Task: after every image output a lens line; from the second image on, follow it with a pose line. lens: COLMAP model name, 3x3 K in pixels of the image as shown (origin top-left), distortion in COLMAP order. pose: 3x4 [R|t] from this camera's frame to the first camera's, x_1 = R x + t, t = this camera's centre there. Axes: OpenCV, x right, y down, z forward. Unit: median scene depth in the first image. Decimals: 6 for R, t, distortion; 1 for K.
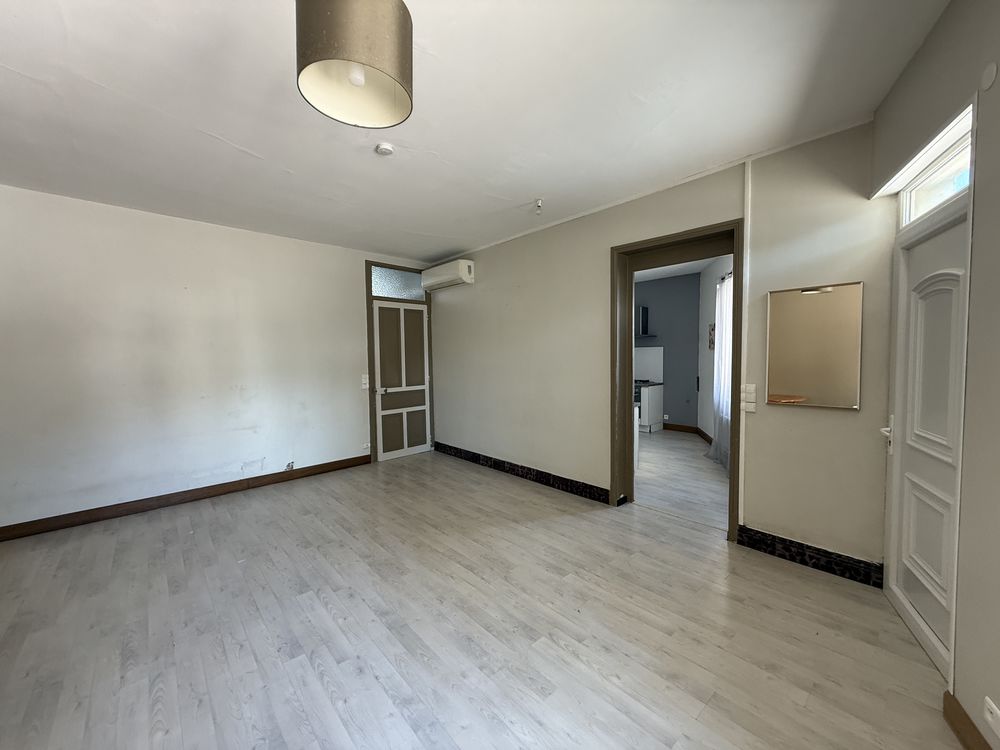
lens RADIAL K [[397.9, 0, 500.0], [0, 397.9, 375.0], [0, 0, 1]] dist [-0.000357, -0.000204]
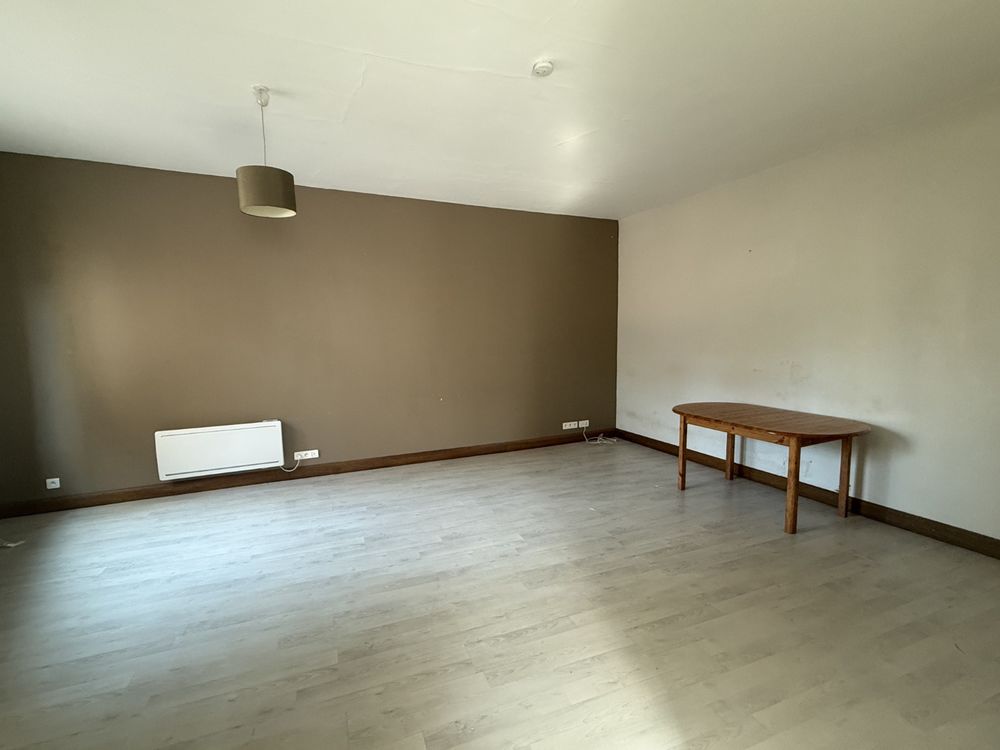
lens RADIAL K [[463.7, 0, 500.0], [0, 463.7, 375.0], [0, 0, 1]] dist [-0.001810, -0.000519]
pose [[-0.362631, 0.103638, -0.926152, 0.726293], [-0.031153, 0.991894, 0.123192, -0.069160], [0.931412, 0.073526, -0.356463, 1.421926]]
